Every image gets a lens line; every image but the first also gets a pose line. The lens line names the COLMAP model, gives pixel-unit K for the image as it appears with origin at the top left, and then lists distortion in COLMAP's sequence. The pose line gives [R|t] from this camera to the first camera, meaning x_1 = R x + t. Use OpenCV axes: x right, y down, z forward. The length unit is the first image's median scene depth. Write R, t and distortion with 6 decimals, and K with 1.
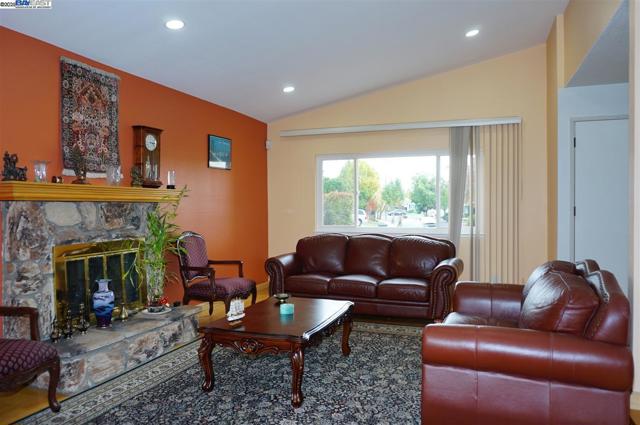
lens RADIAL K [[459.6, 0, 320.0], [0, 459.6, 212.5], [0, 0, 1]] dist [-0.046779, 0.001733]
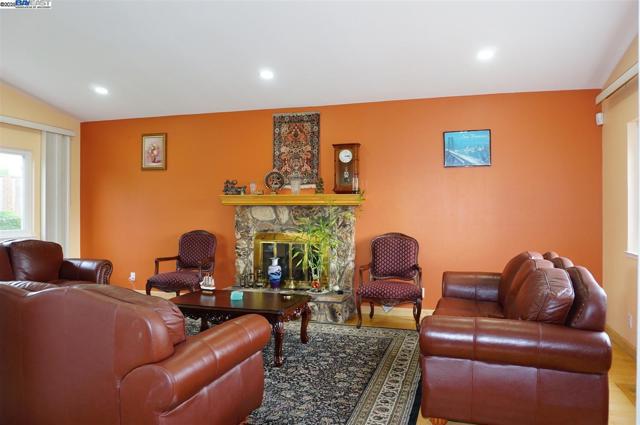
lens RADIAL K [[459.6, 0, 320.0], [0, 459.6, 212.5], [0, 0, 1]] dist [-0.046779, 0.001733]
pose [[0.054145, 0.011146, -0.998471, 1.046228], [-0.015205, 0.999831, 0.010336, -0.018715], [0.998417, 0.014622, 0.054305, 1.075596]]
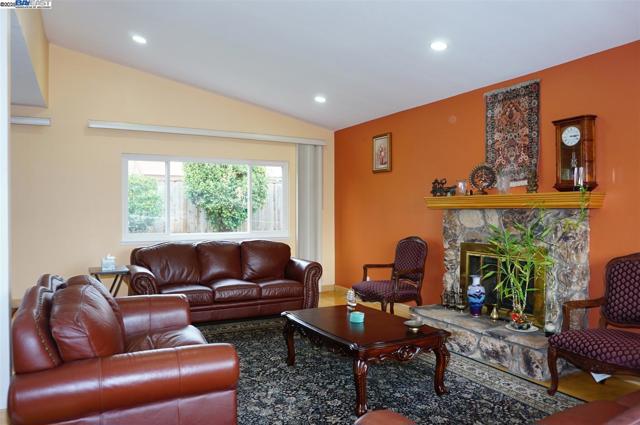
lens RADIAL K [[459.6, 0, 320.0], [0, 459.6, 212.5], [0, 0, 1]] dist [-0.046779, 0.001733]
pose [[-0.669289, 0.008360, -0.742955, 0.674985], [-0.005646, 0.999851, 0.016337, -0.032120], [0.742980, 0.015129, -0.669142, 1.502779]]
